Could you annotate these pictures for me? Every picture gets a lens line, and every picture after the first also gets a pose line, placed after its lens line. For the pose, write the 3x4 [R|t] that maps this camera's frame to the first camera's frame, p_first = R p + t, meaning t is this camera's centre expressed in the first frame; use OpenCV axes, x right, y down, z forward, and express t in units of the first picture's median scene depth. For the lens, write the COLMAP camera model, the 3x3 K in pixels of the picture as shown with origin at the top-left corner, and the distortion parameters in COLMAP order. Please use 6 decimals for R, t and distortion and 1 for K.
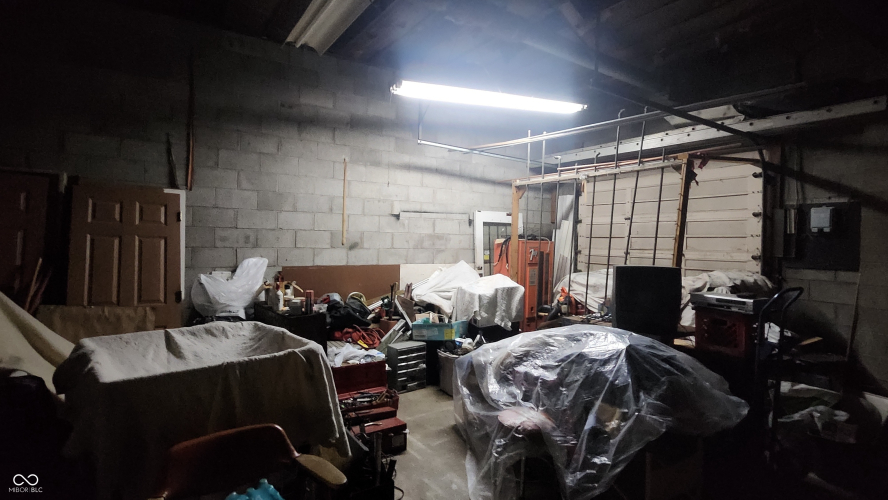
lens RADIAL K [[452.9, 0, 442.0], [0, 452.9, 248.1], [0, 0, 1]] dist [0.004876, -0.000534]
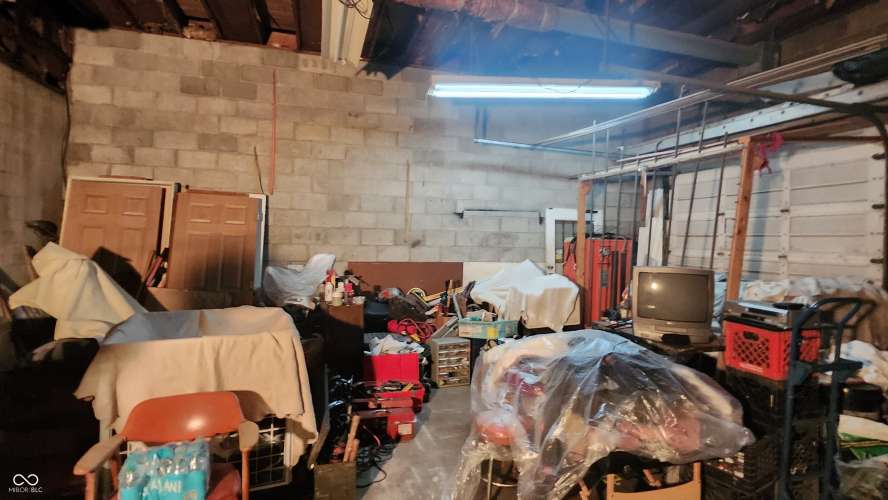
lens RADIAL K [[452.9, 0, 442.3], [0, 452.9, 246.7], [0, 0, 1]] dist [0.004876, -0.000534]
pose [[0.955310, 0.008996, -0.295470, 0.173647], [-0.009734, 0.999952, -0.001026, 0.003081], [0.295446, 0.003856, 0.955352, 0.018761]]
